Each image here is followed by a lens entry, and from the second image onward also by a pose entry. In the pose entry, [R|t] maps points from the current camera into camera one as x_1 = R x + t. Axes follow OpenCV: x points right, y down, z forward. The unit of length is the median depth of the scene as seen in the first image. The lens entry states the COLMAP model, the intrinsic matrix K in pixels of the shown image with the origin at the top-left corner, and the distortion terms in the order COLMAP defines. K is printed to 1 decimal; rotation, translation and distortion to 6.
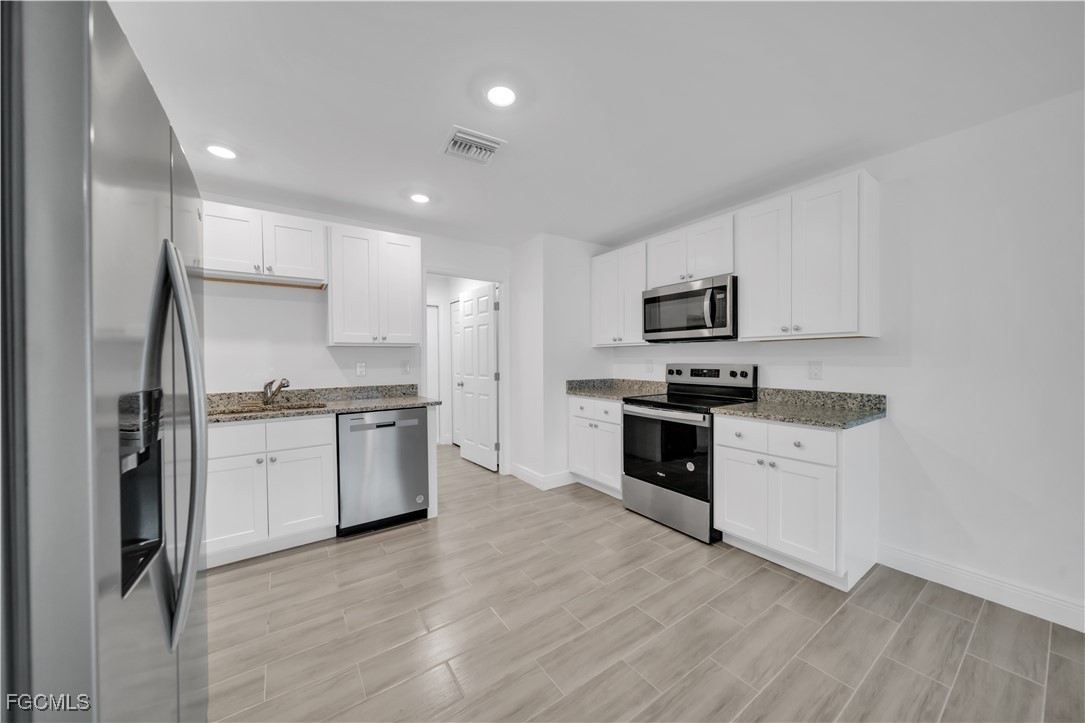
lens RADIAL K [[371.3, 0, 540.9], [0, 371.3, 363.9], [0, 0, 1]] dist [-0.001522, -0.000283]
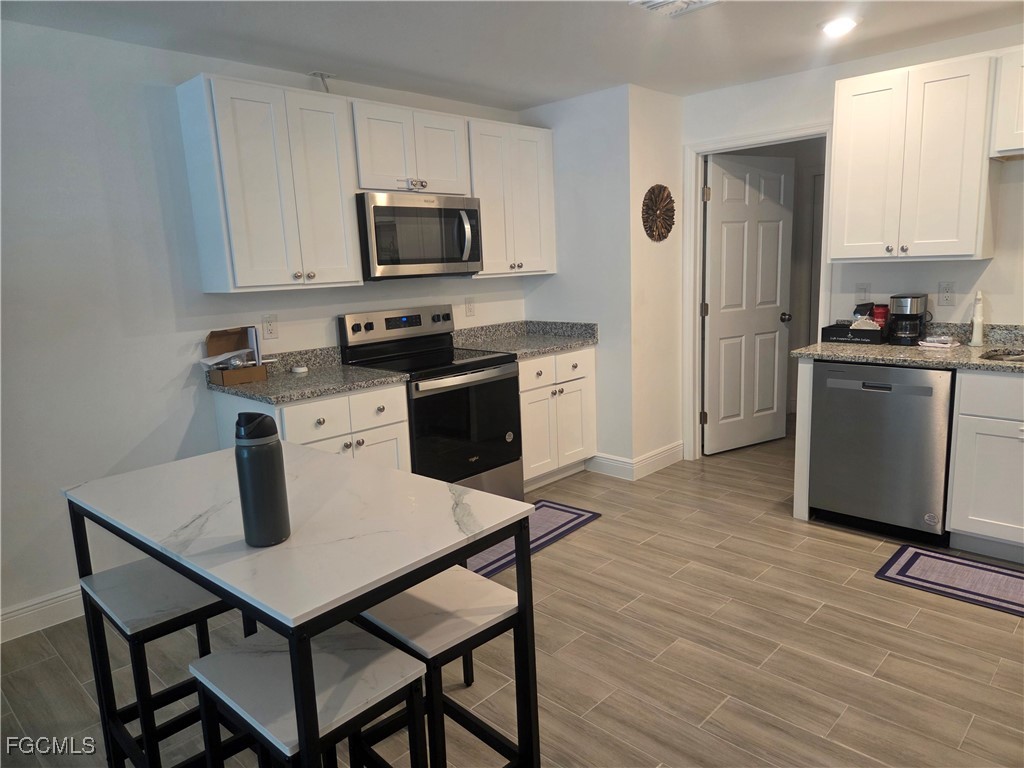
lens RADIAL K [[680.1, 0, 514.7], [0, 680.1, 379.6], [0, 0, 1]] dist [0.044671, -0.032213]
pose [[-0.211979, -0.167895, 0.962744, -0.957128], [0.047330, 0.982212, 0.181711, -0.102210], [-0.976128, 0.084086, -0.200261, 1.132433]]
